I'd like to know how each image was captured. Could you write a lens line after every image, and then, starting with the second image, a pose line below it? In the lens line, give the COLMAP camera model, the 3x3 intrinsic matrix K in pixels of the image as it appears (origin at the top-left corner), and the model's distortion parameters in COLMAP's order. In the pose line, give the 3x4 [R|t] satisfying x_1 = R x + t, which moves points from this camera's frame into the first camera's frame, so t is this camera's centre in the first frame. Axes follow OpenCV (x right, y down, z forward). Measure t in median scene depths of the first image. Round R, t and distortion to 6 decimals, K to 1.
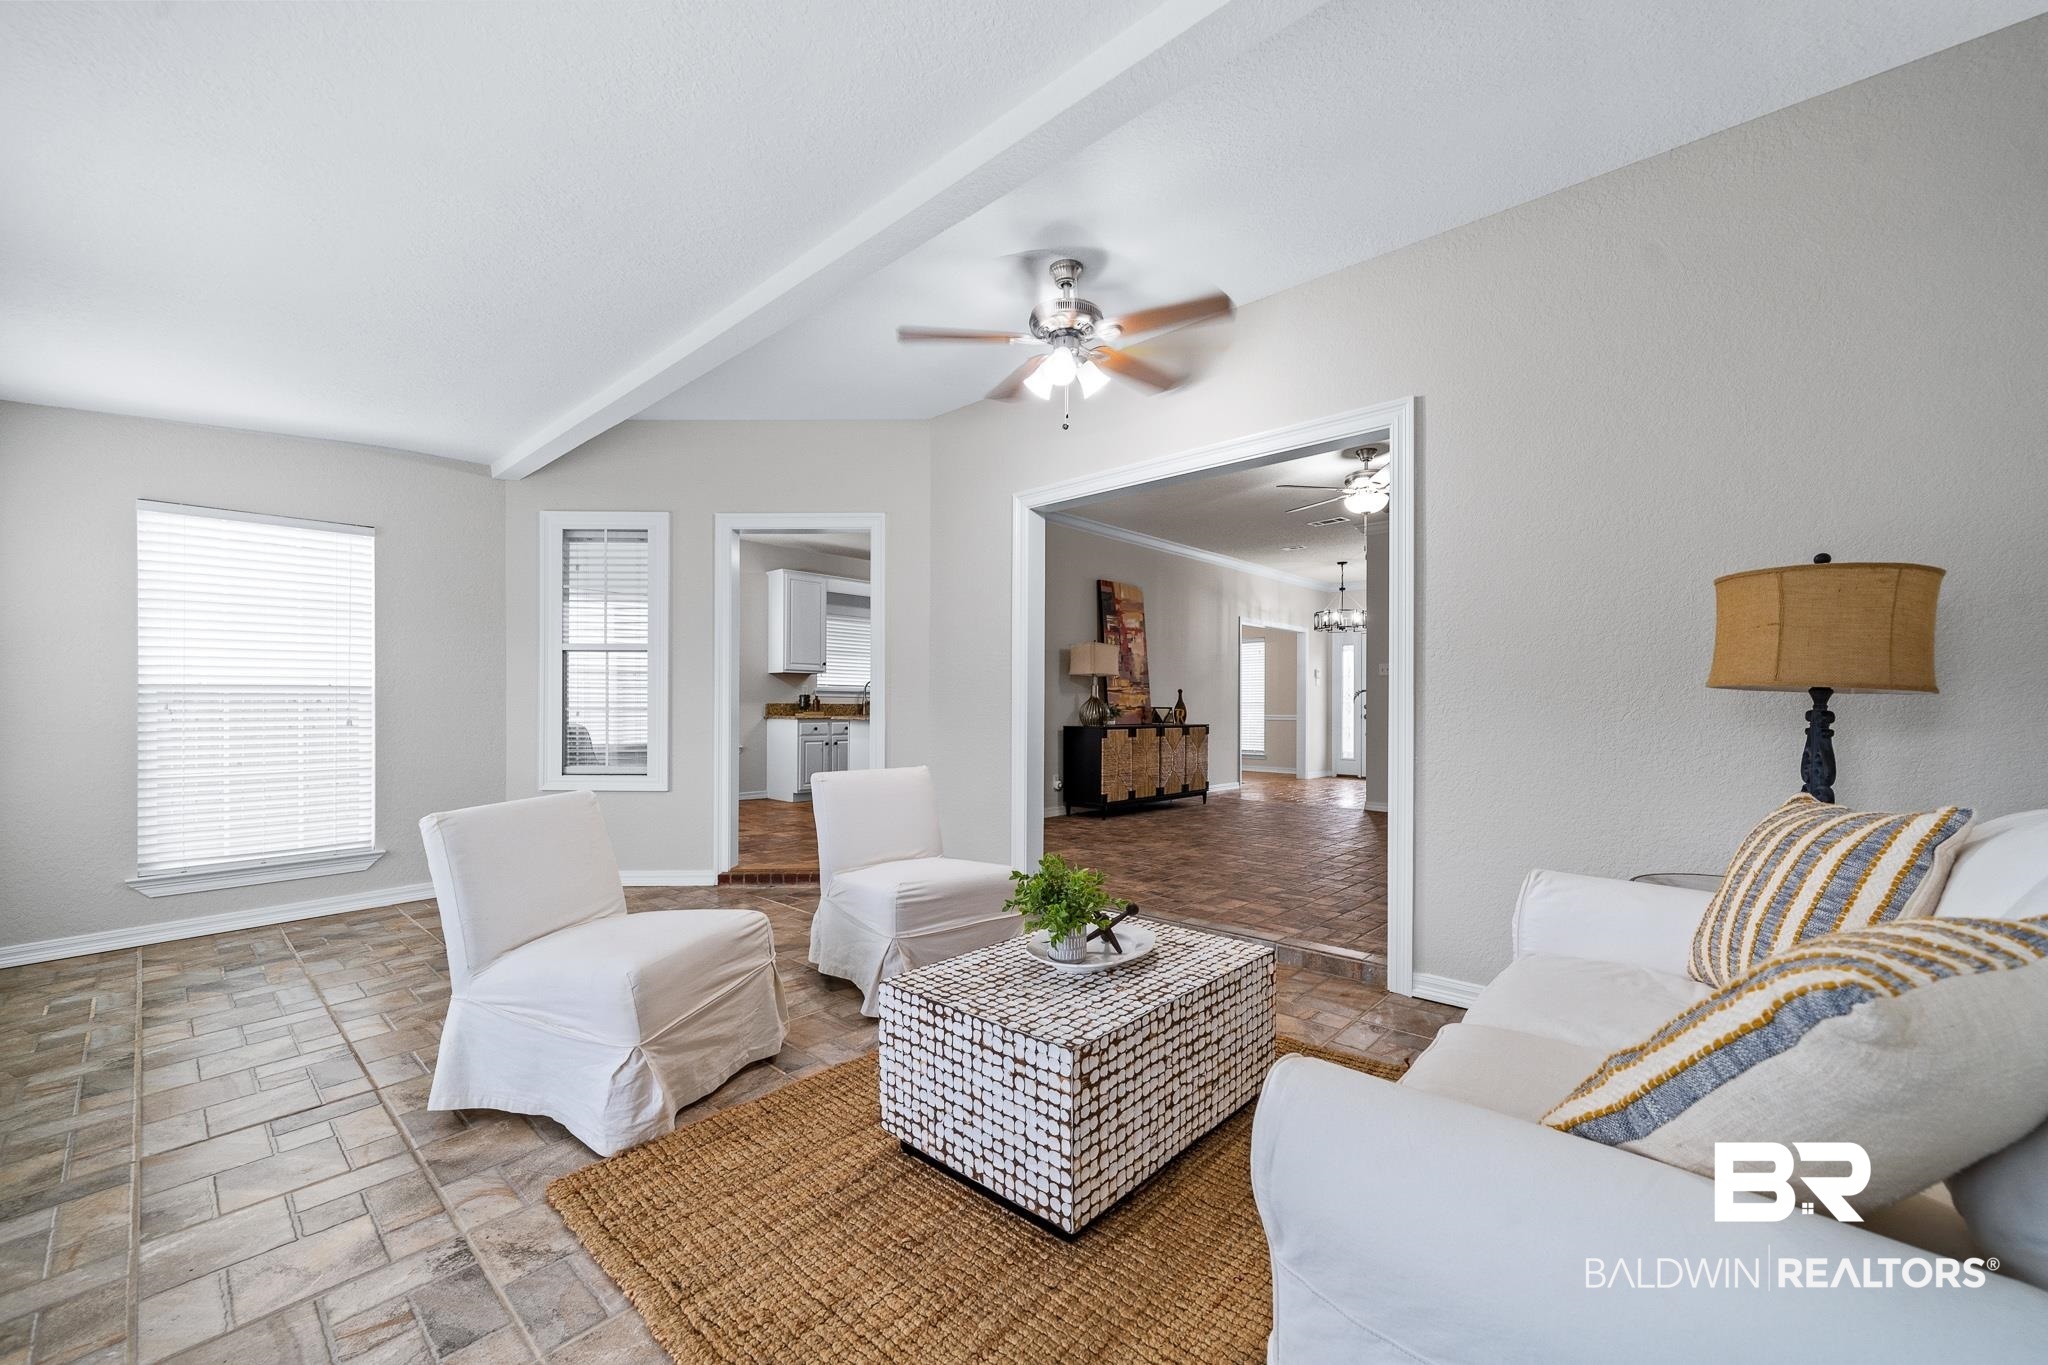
lens RADIAL K [[820.5, 0, 1013.7], [0, 820.5, 684.4], [0, 0, 1]] dist [0.001167, 0.000477]
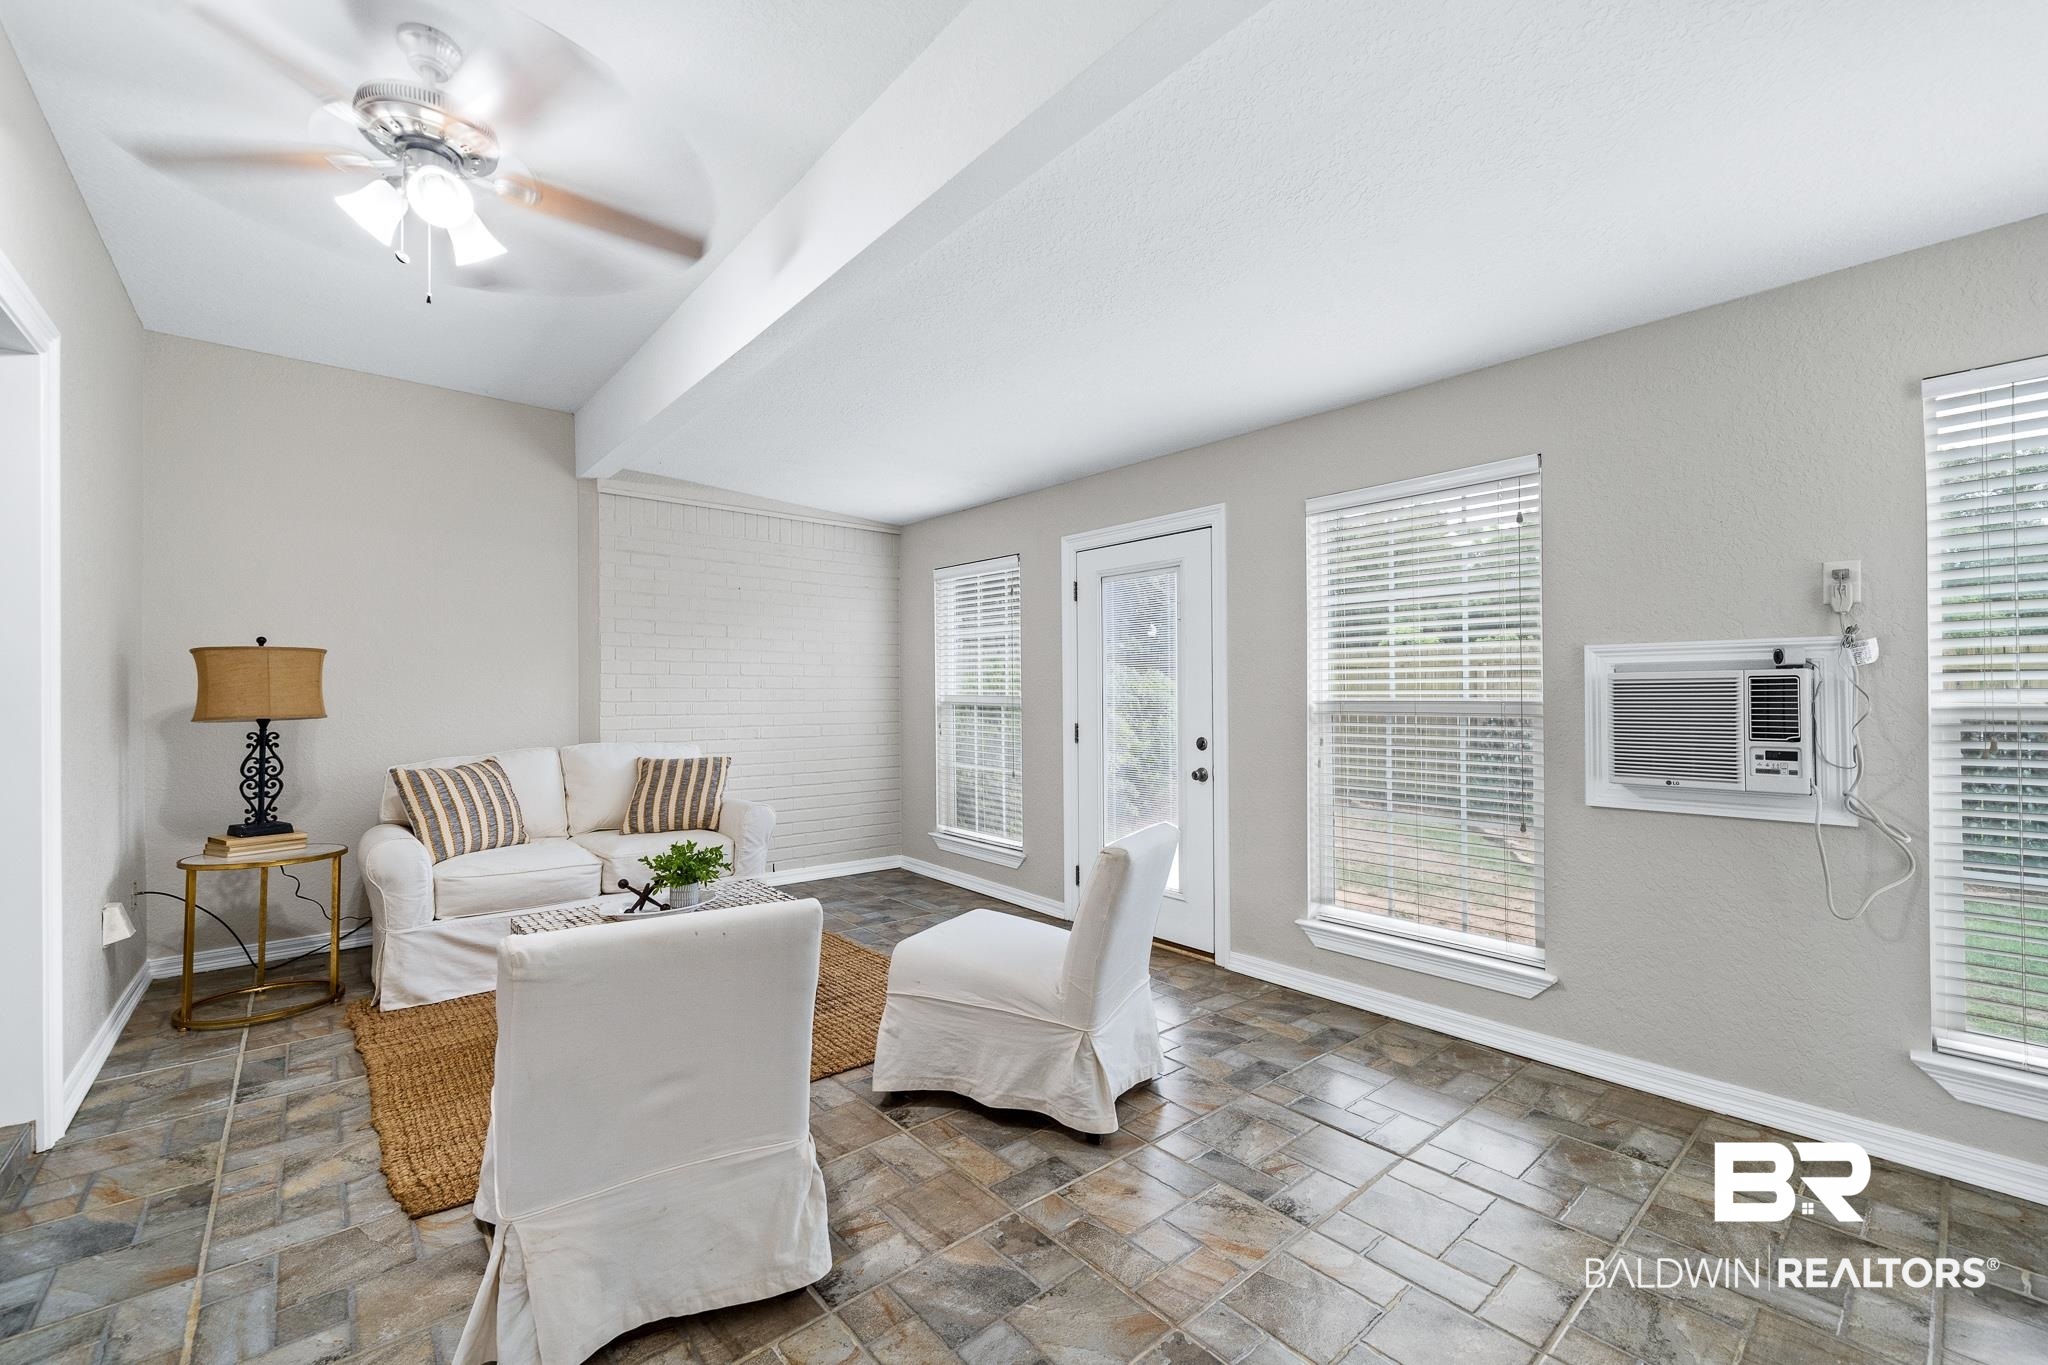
lens RADIAL K [[820.5, 0, 1009.9], [0, 820.5, 680.2], [0, 0, 1]] dist [0.001167, 0.000477]
pose [[-0.994439, 0.007712, 0.105031, -0.307366], [0.003650, 0.999240, -0.038814, -0.001663], [-0.105251, -0.038215, -0.993711, 1.121866]]
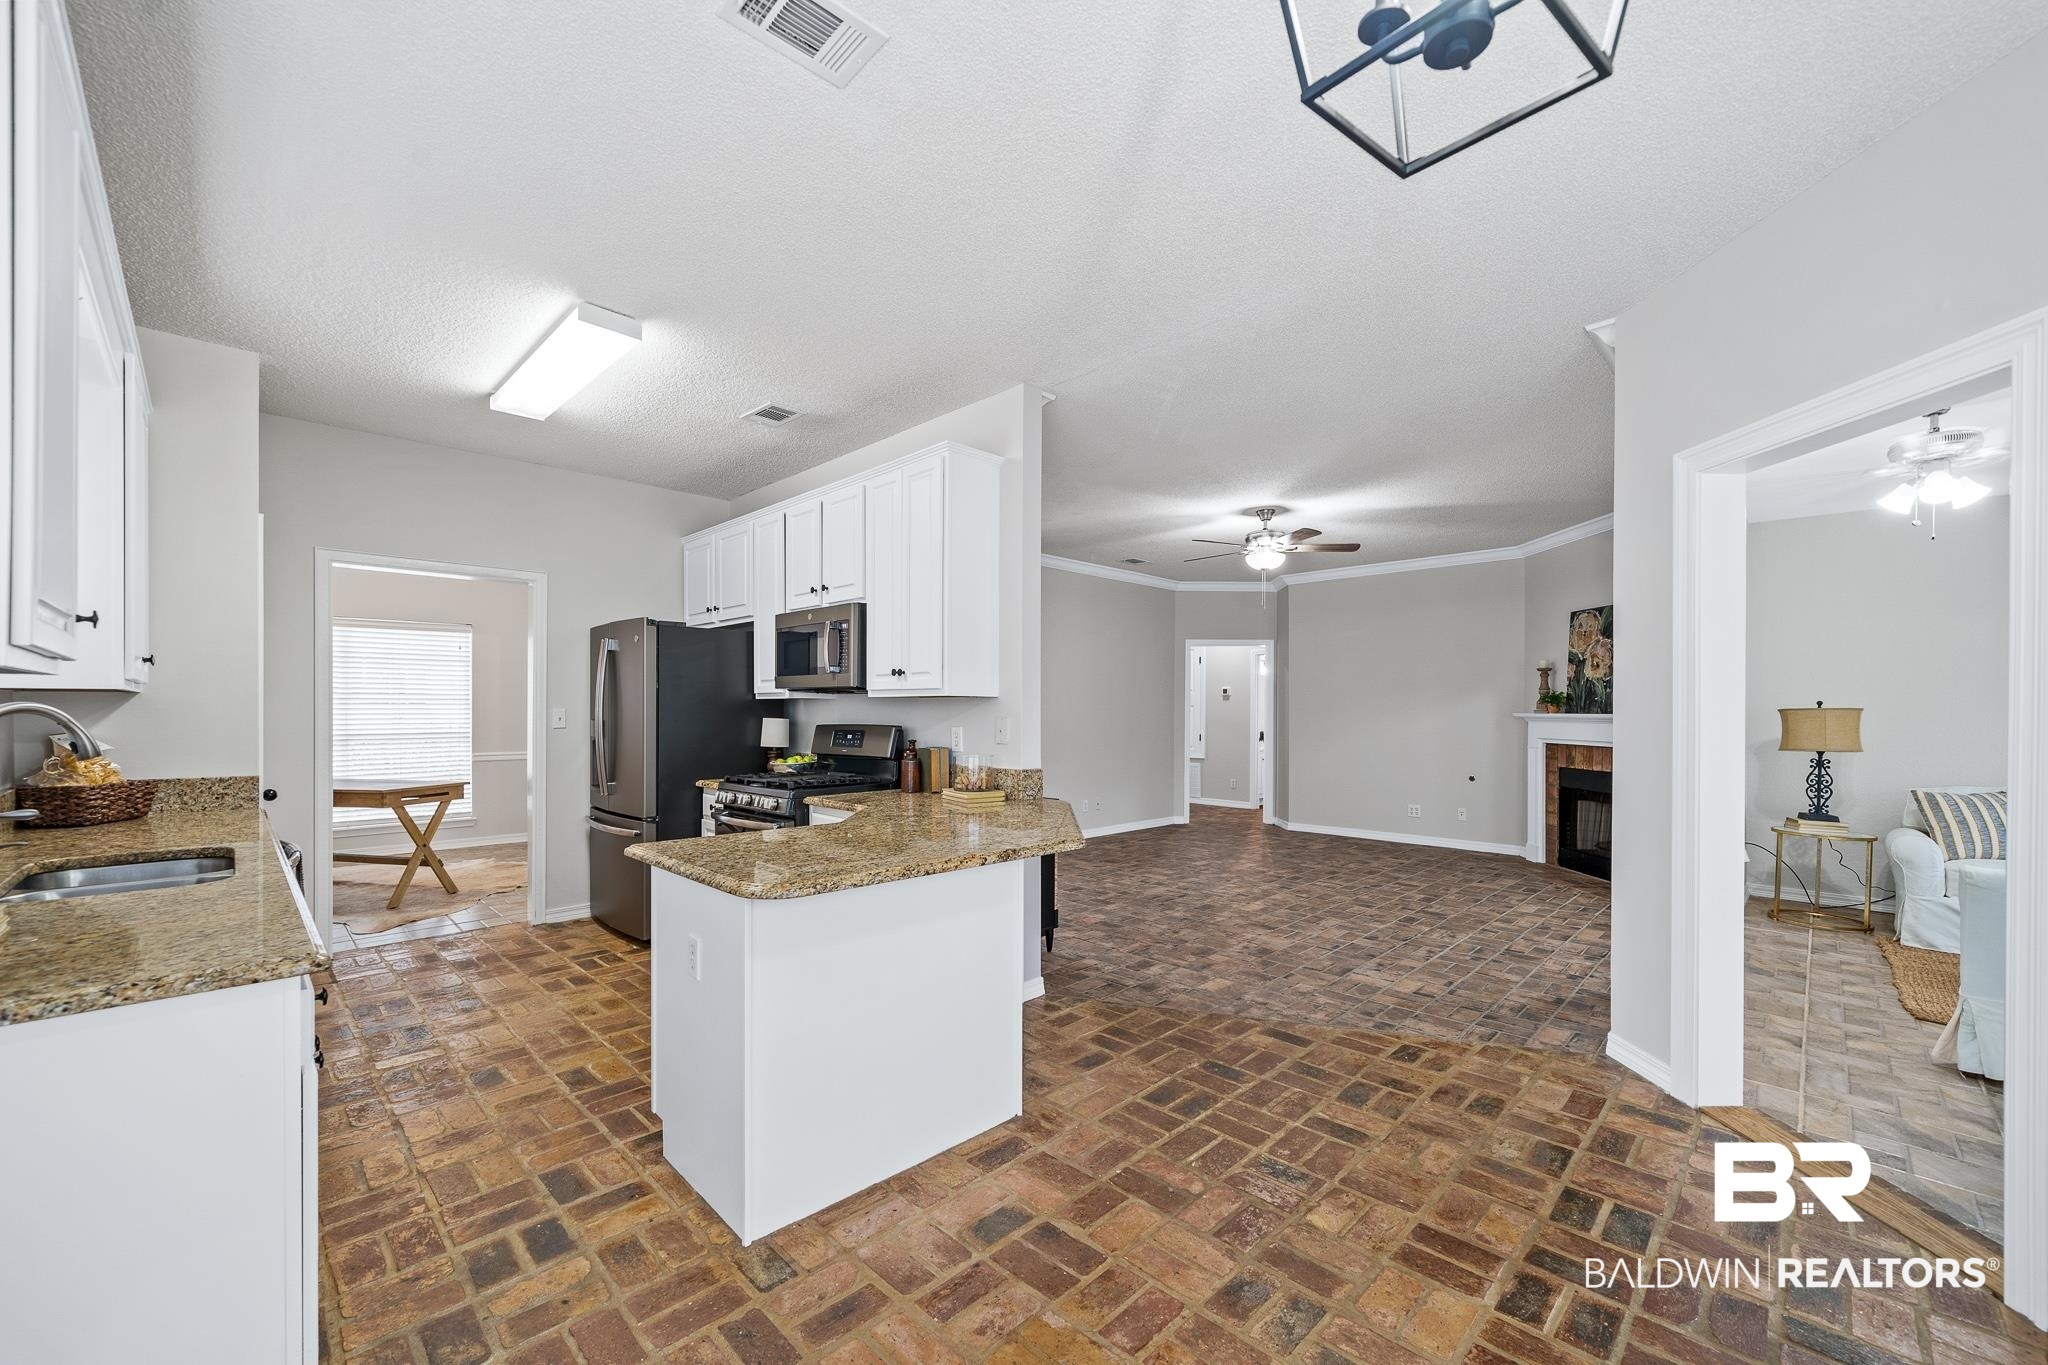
lens RADIAL K [[809.0, 0, 1022.2], [0, 809.0, 713.7], [0, 0, 1]] dist [0.000519, -0.000897]
pose [[0.022411, -0.006831, 0.999726, -0.787035], [-0.031484, 0.999476, 0.007535, -0.024737], [-0.999253, -0.031644, 0.022184, 1.615421]]
